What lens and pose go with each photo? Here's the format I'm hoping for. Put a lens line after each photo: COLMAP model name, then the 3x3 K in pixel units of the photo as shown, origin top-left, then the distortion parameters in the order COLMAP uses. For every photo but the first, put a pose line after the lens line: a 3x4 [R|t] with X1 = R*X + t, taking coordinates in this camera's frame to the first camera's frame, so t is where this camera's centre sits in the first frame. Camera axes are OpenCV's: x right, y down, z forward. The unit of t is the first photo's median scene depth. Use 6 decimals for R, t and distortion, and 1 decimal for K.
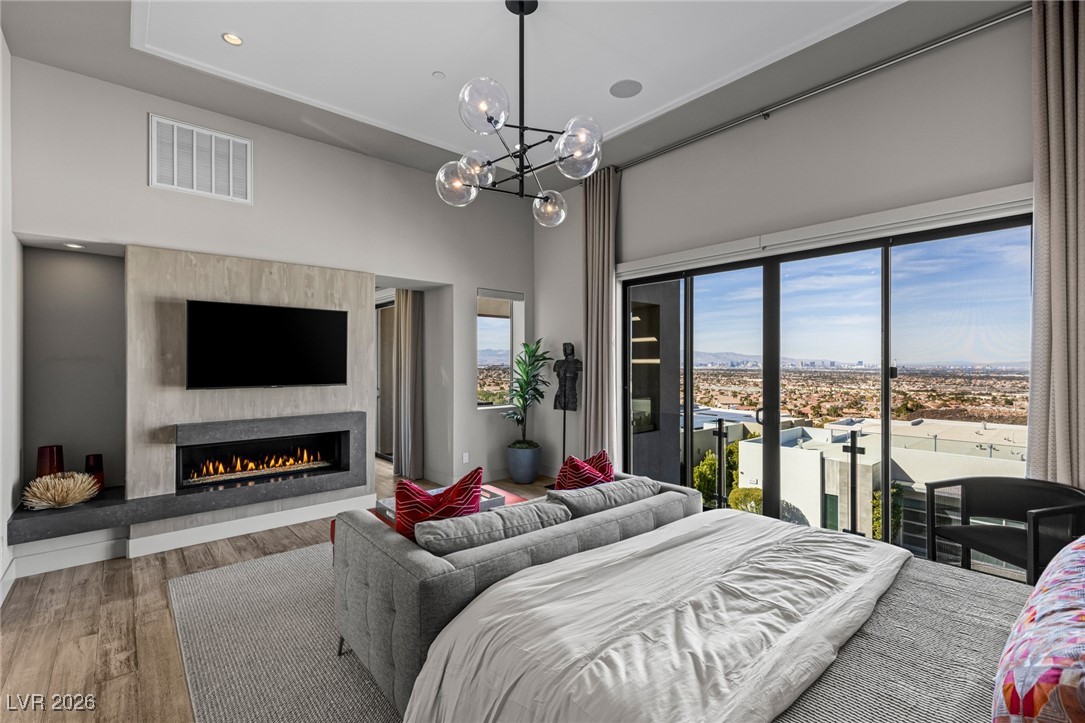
lens RADIAL K [[480.7, 0, 547.3], [0, 480.7, 364.3], [0, 0, 1]] dist [0.002308, -0.000363]
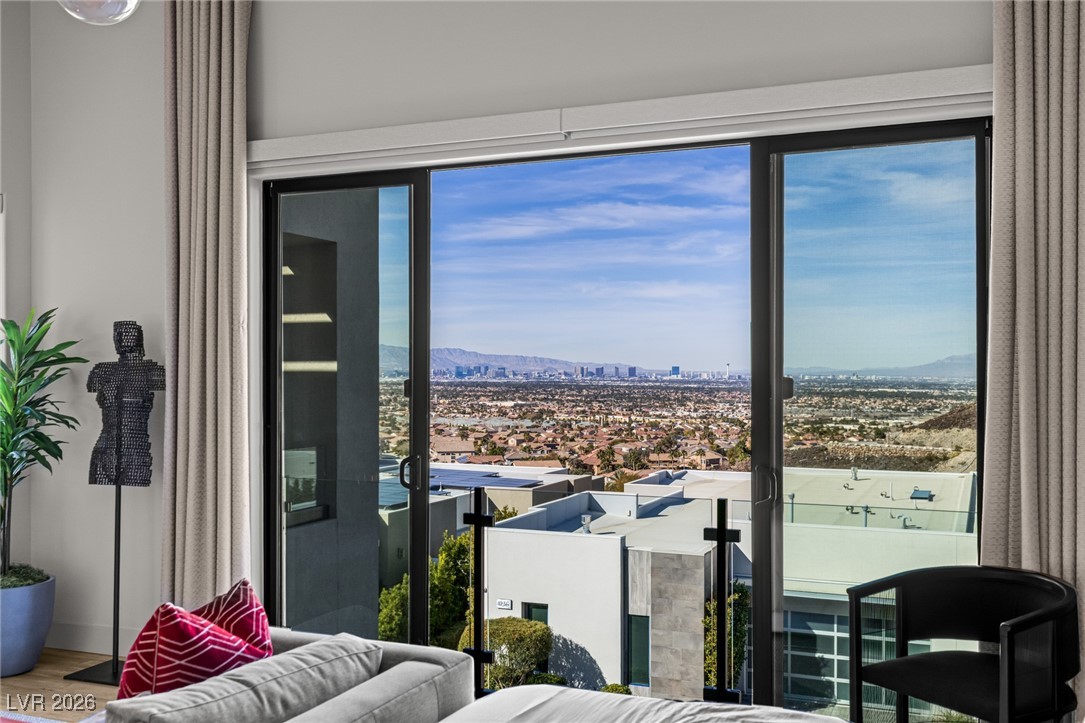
lens RADIAL K [[1029.6, 0, 542.3], [0, 1029.6, 375.0], [0, 0, 1]] dist [0.011071, 0.002773]
pose [[0.901025, -0.002242, 0.433761, -0.004561], [0.001296, 0.999996, 0.002477, -0.000096], [-0.433765, -0.001670, 0.901024, 0.010908]]
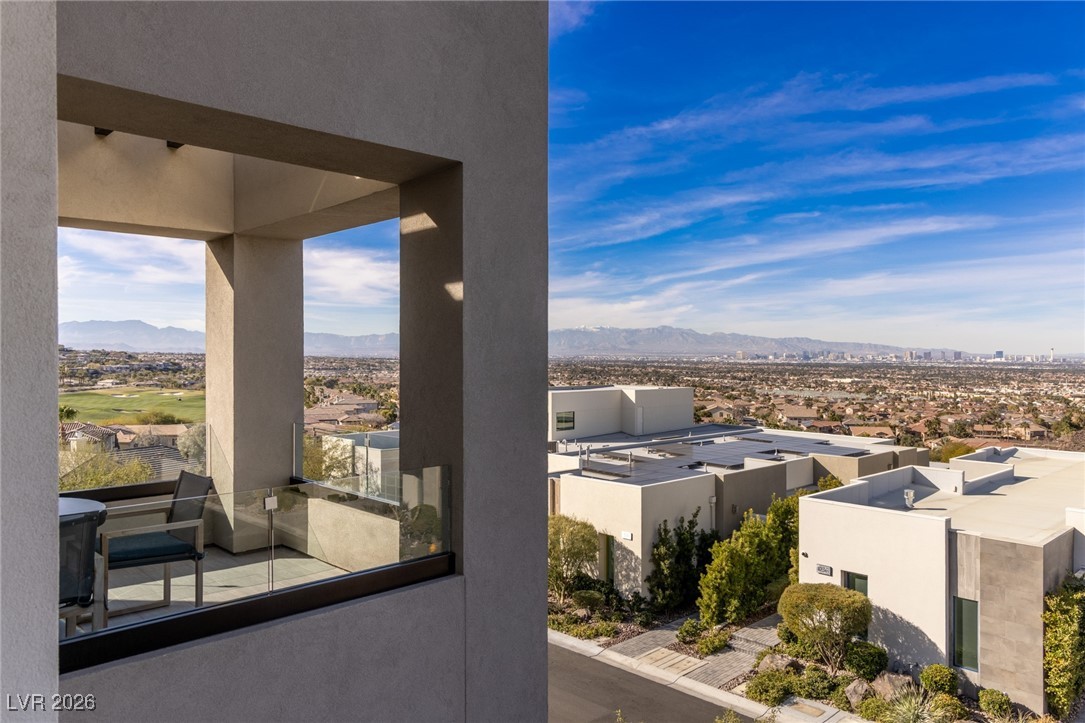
lens RADIAL K [[746.8, 0, 550.5], [0, 746.8, 359.3], [0, 0, 1]] dist [0.005166, 0.002130]
pose [[0.999299, -0.000610, 0.037429, 0.091091], [0.000449, 0.999991, 0.004304, -0.000519], [-0.037431, -0.004285, 0.999290, 0.174372]]
